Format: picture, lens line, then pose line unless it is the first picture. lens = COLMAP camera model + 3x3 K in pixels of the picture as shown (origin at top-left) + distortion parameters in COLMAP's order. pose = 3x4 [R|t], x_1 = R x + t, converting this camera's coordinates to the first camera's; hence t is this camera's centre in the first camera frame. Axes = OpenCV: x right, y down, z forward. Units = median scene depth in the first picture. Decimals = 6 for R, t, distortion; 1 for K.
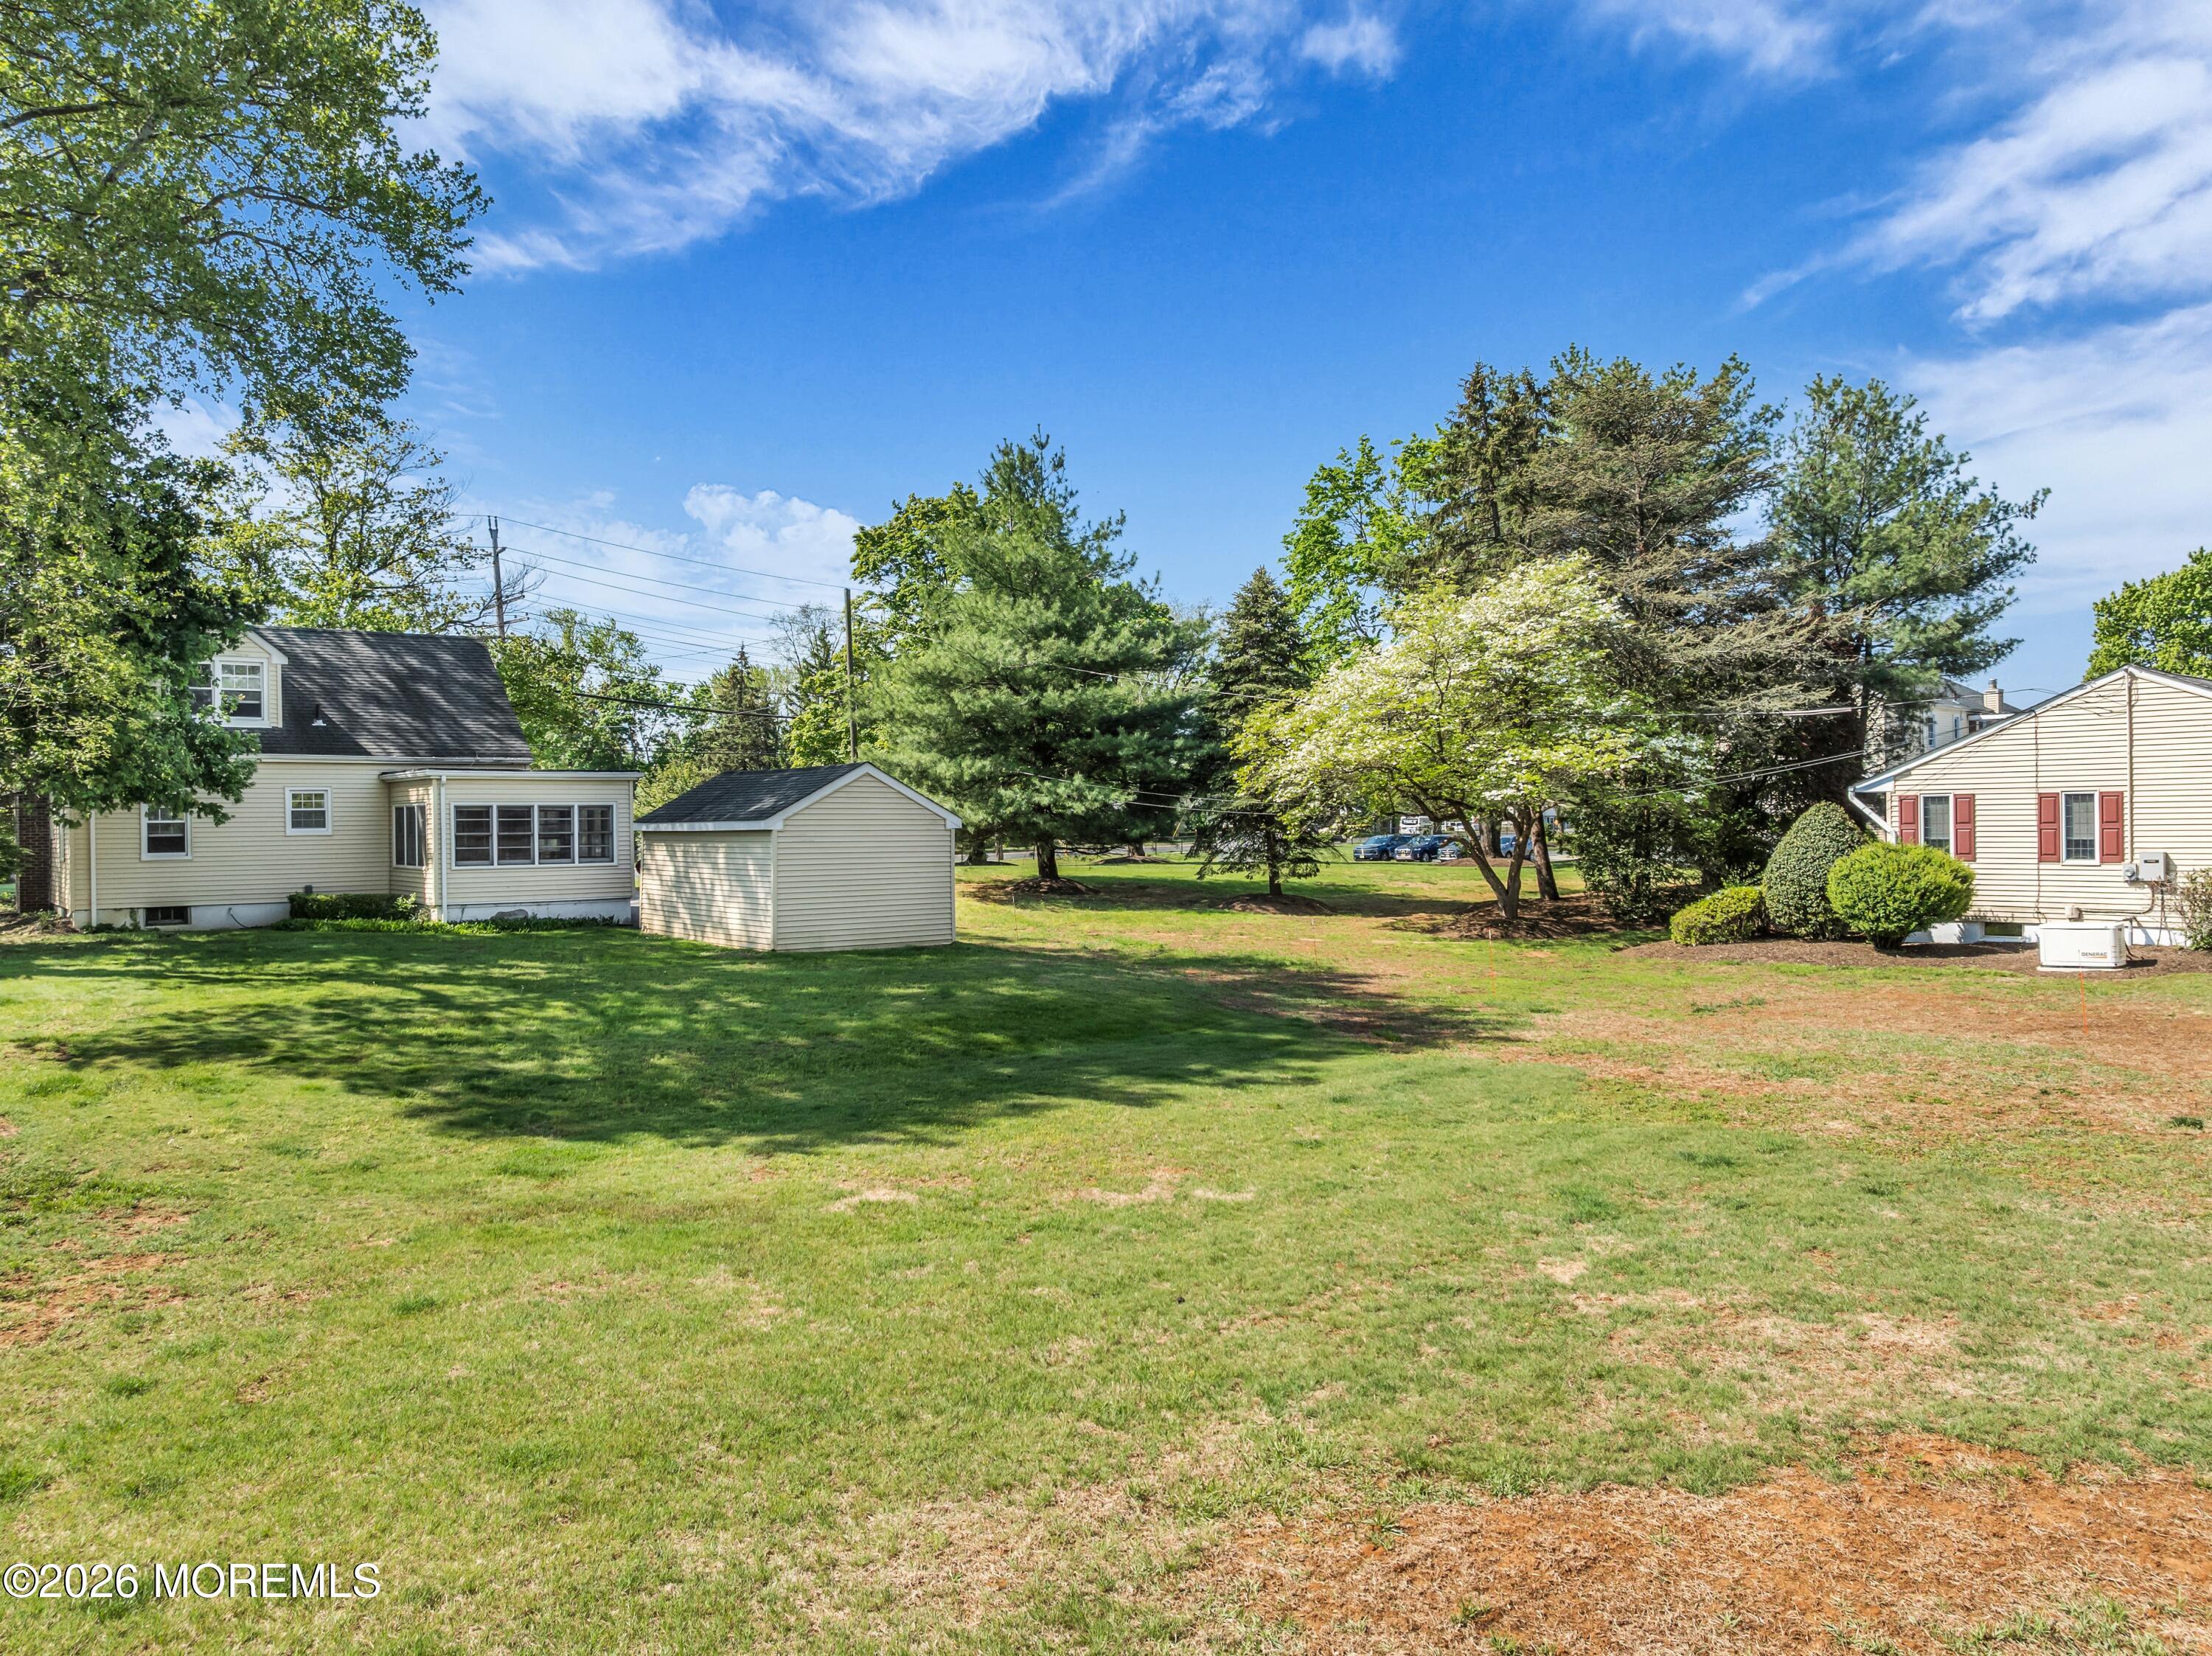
lens RADIAL K [[1566.0, 0, 1113.7], [0, 1566.0, 795.5], [0, 0, 1]] dist [-0.033413, -0.006408]
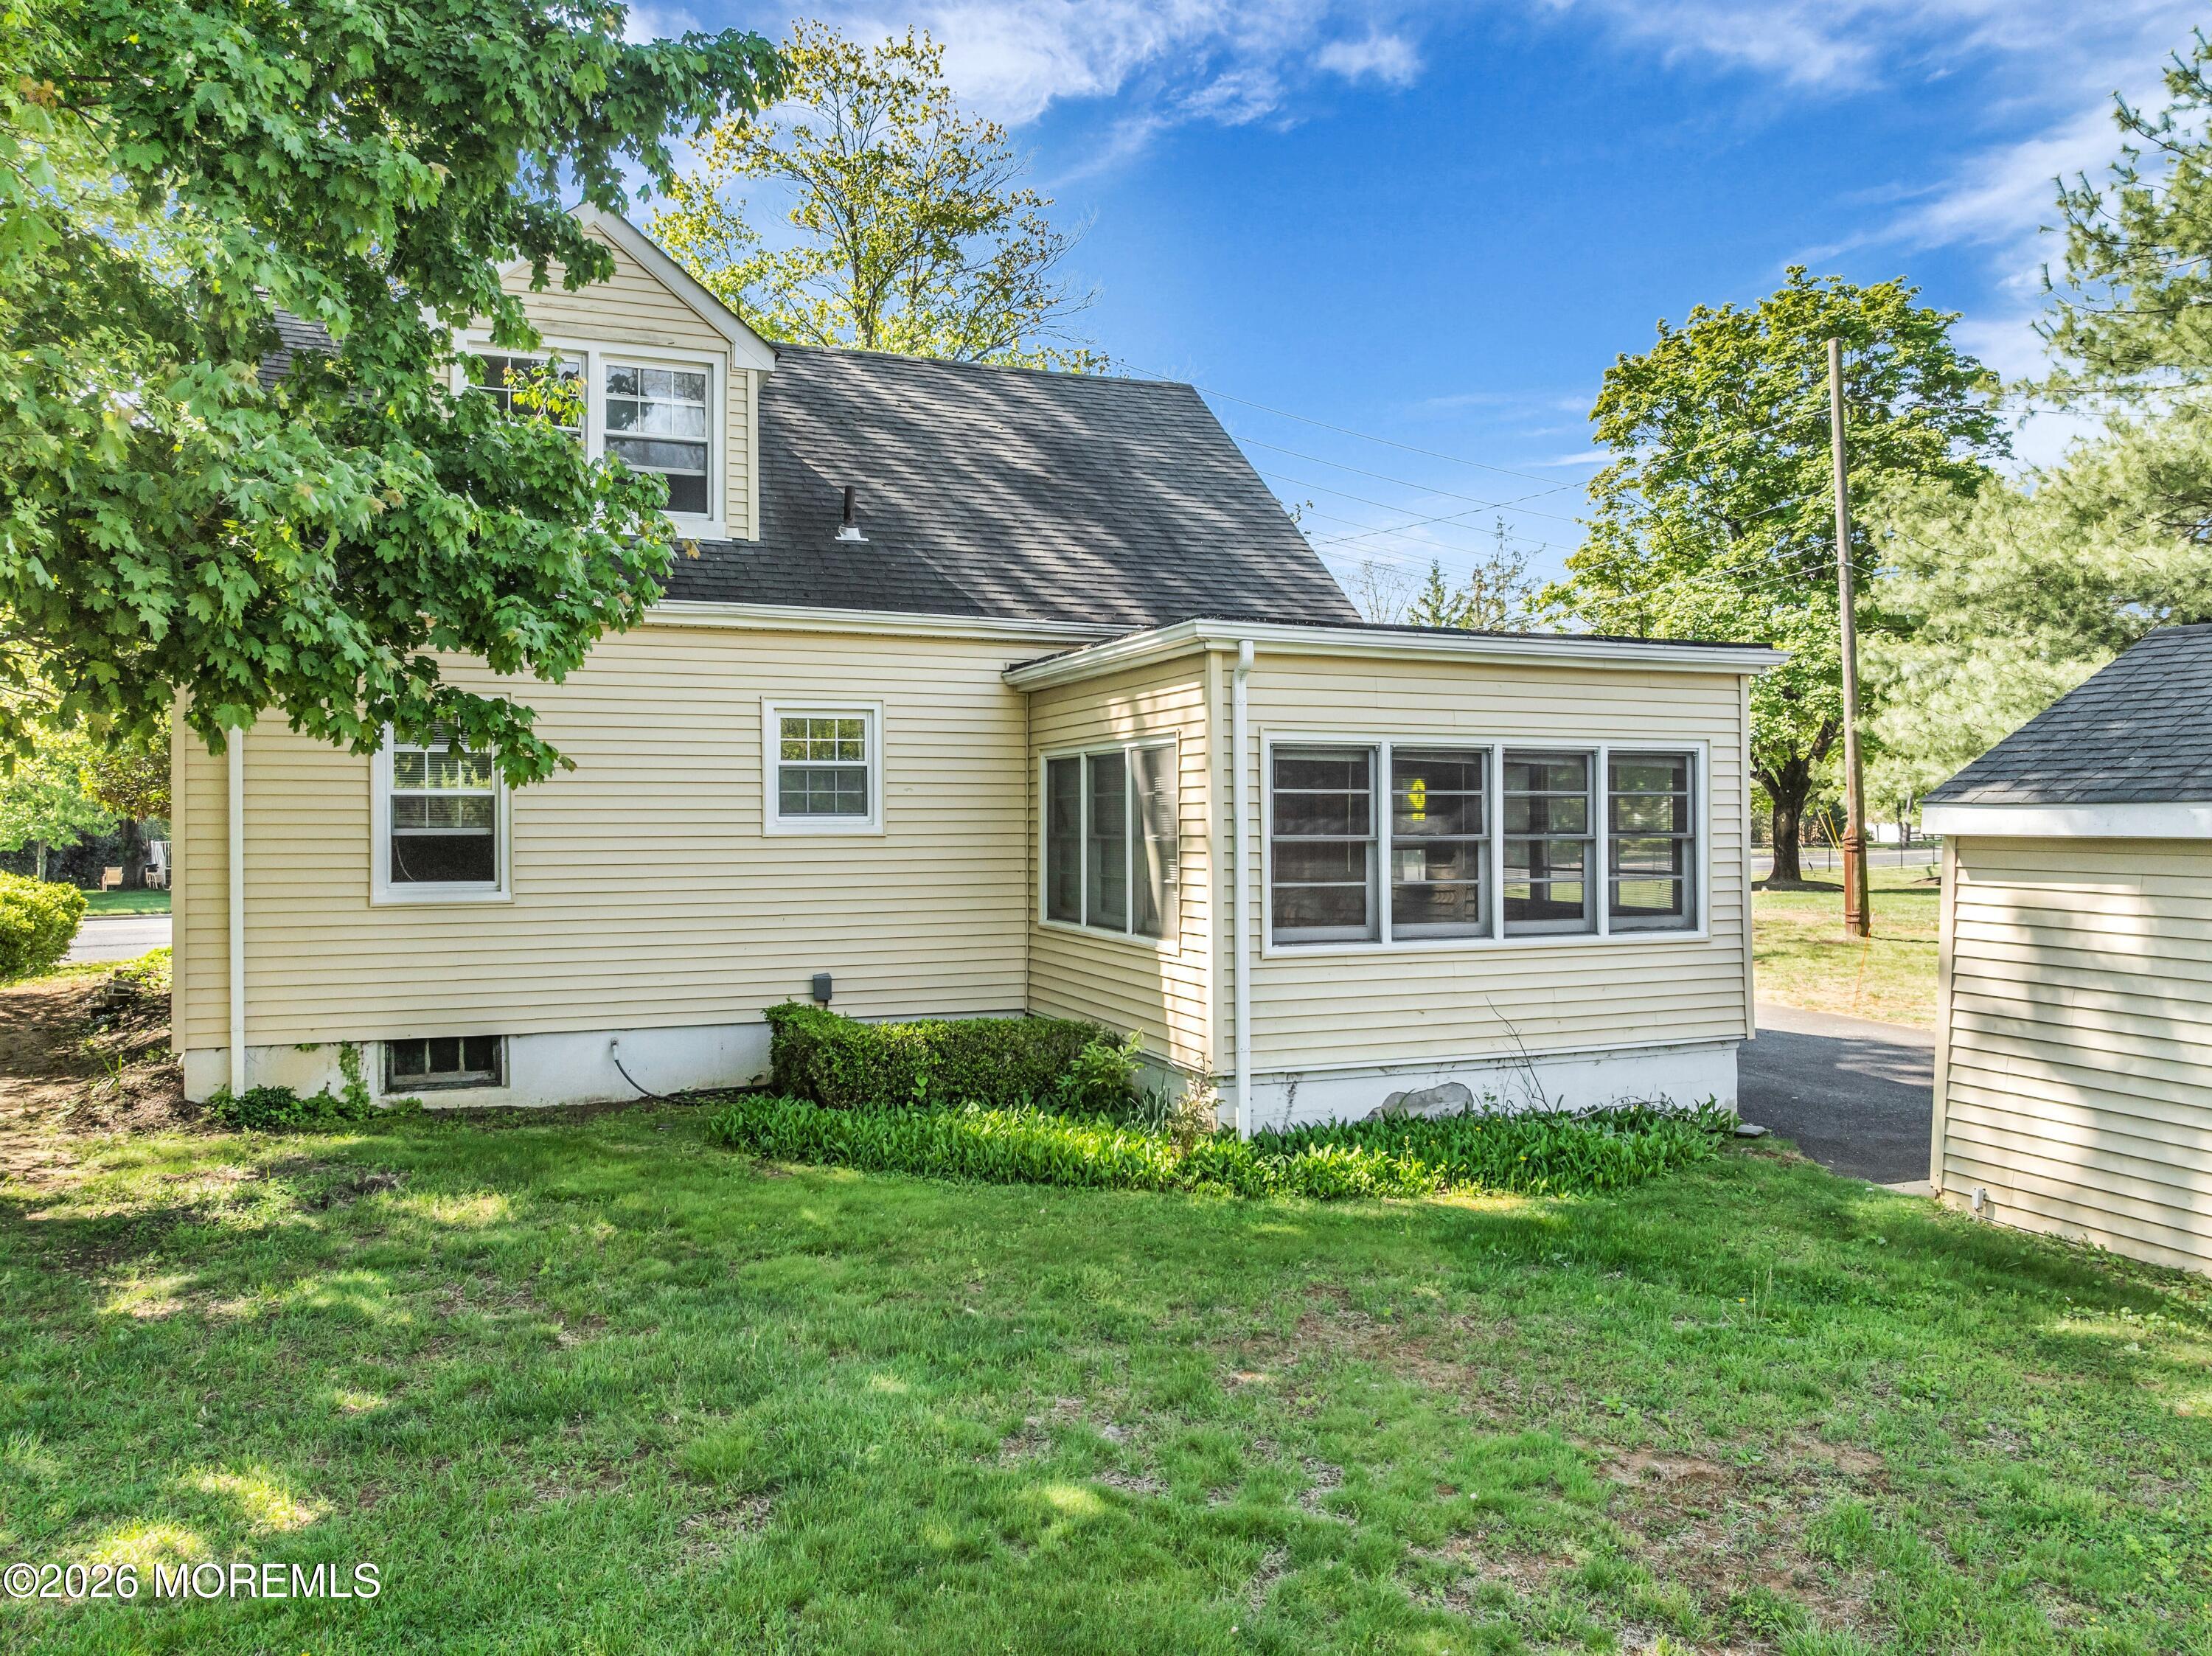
lens RADIAL K [[1566.0, 0, 1113.7], [0, 1566.0, 795.5], [0, 0, 1]] dist [-0.033413, -0.006408]
pose [[0.958723, 0.006712, -0.284261, -0.351773], [-0.007172, 0.999974, -0.000575, 0.016099], [0.284250, 0.002590, 0.958747, 0.672353]]
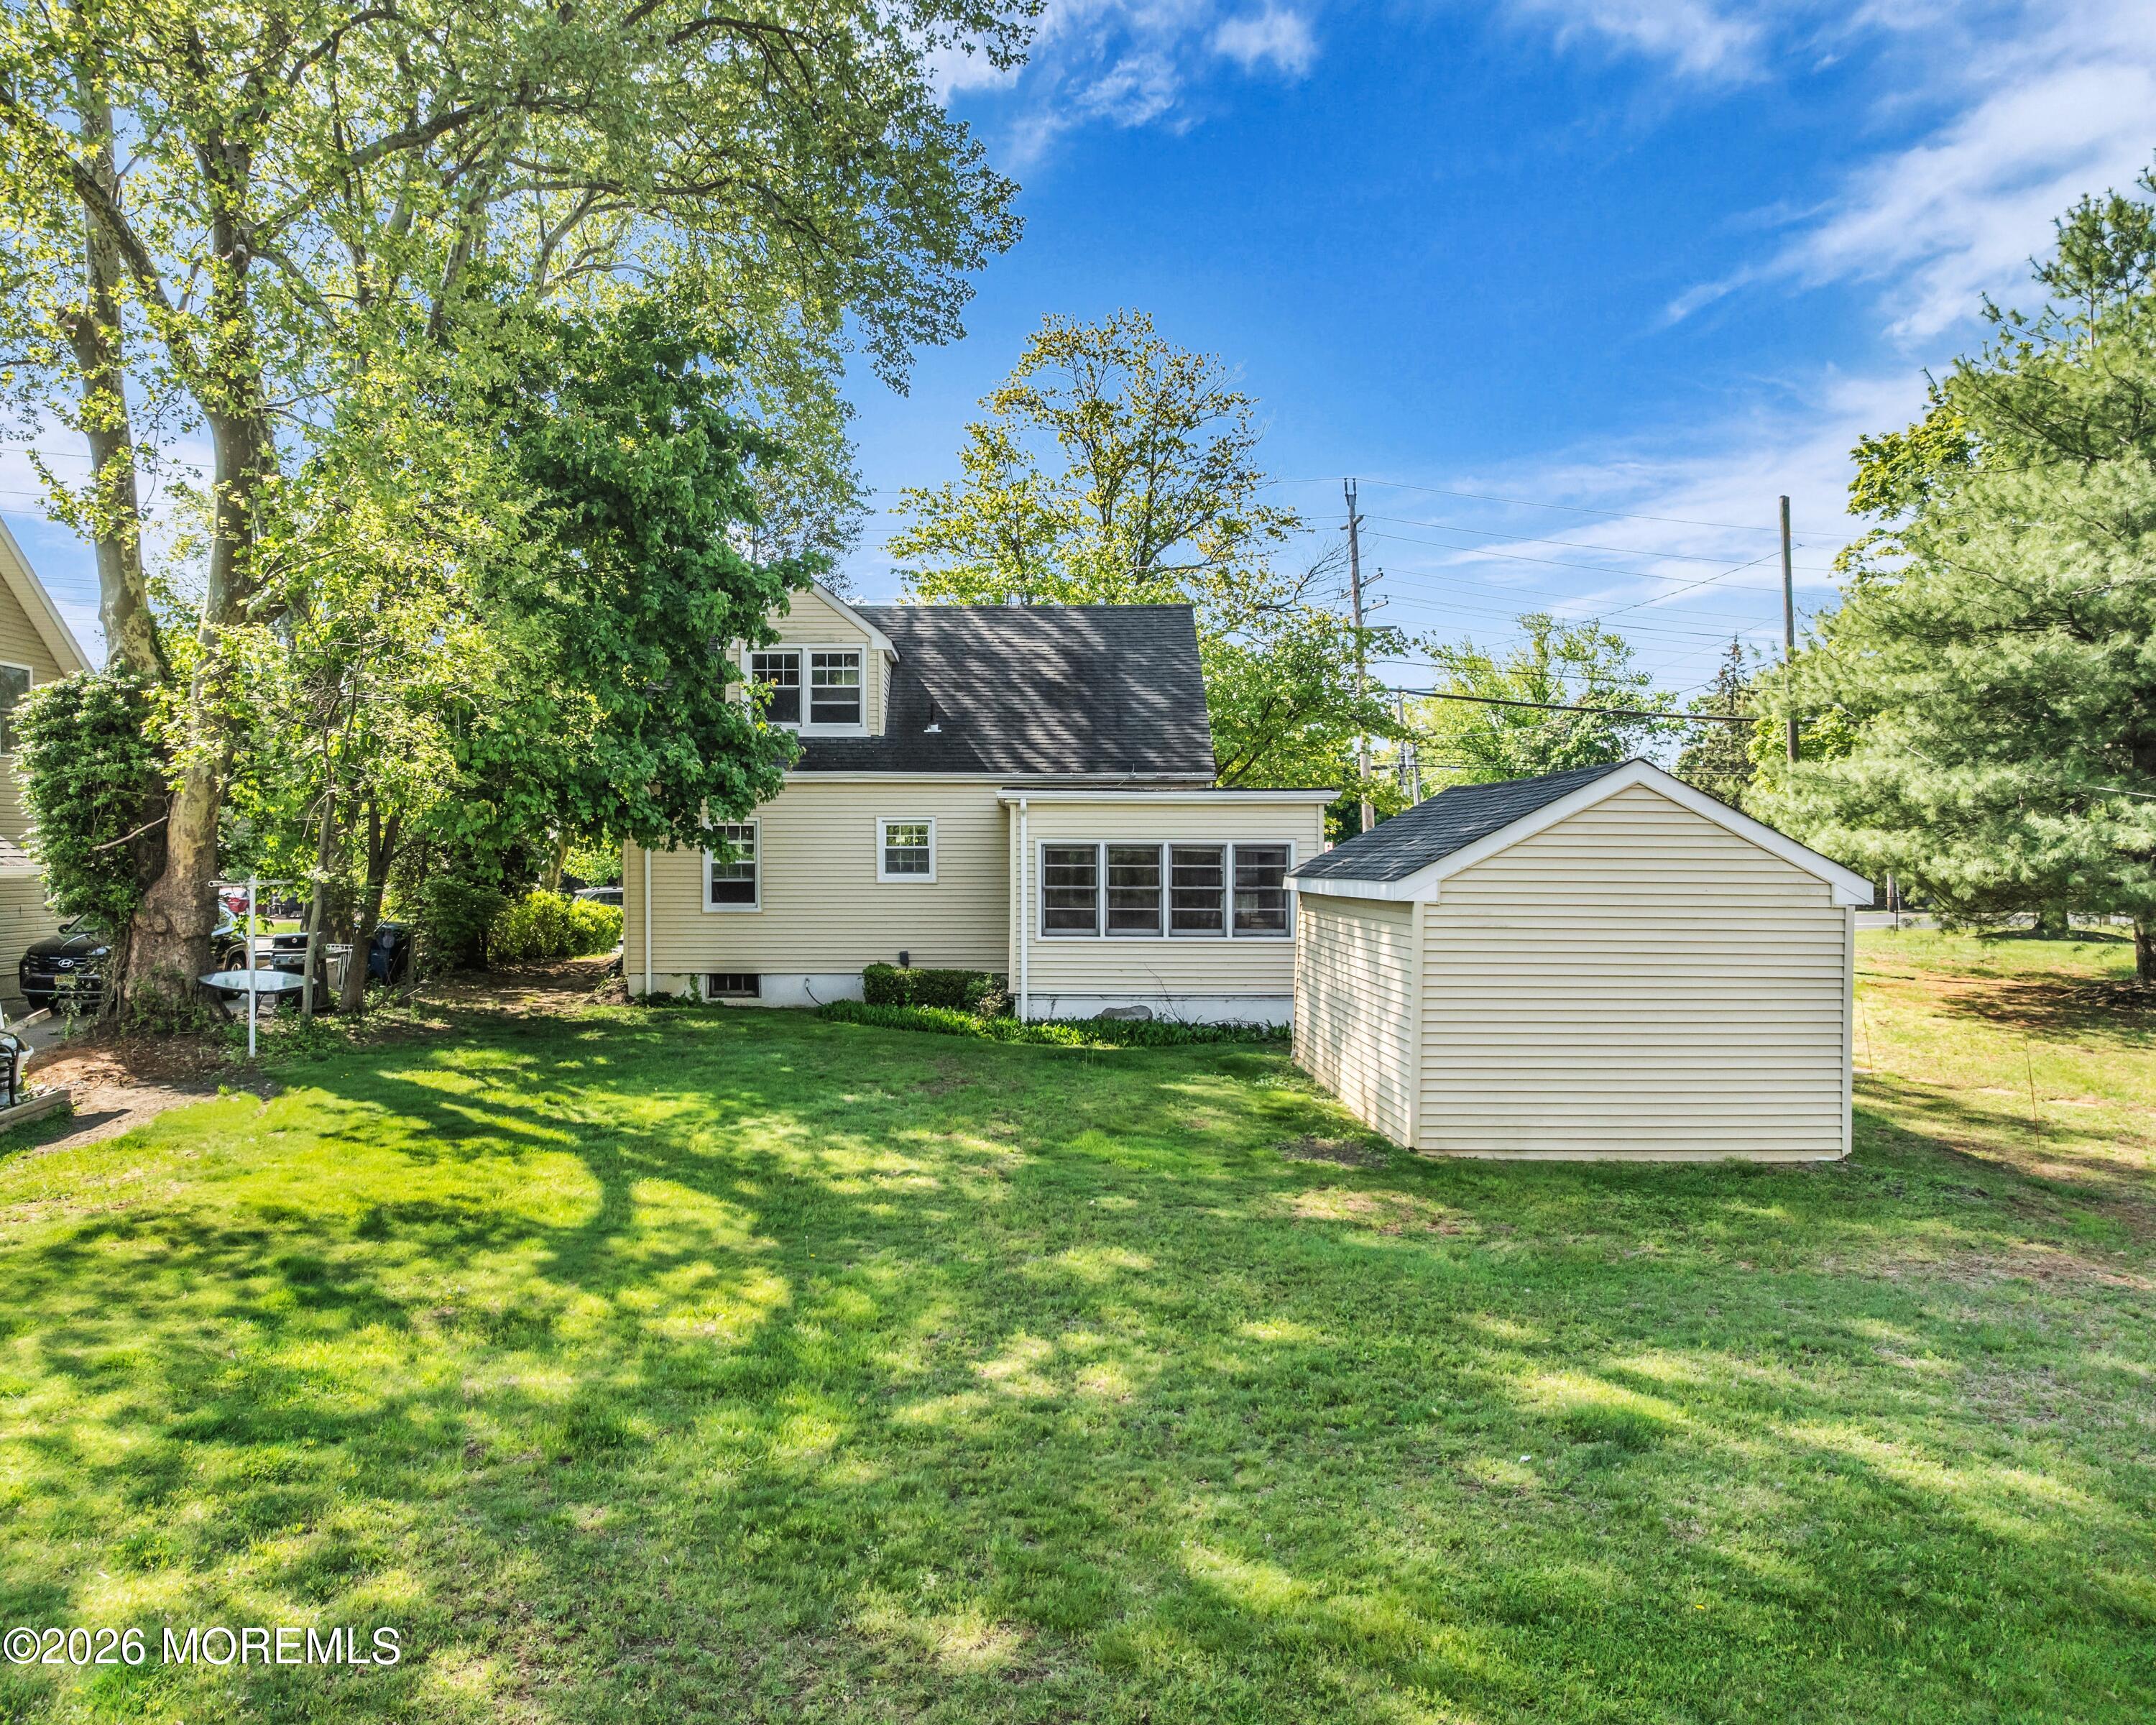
lens RADIAL K [[1673.8, 0, 1035.6], [0, 1673.8, 856.8], [0, 0, 1]] dist [-0.002464, 0.007977]
pose [[0.782722, 0.014256, -0.622209, 0.016553], [-0.004621, 0.999843, 0.017096, -0.000437], [0.622355, -0.010506, 0.782665, 0.423385]]
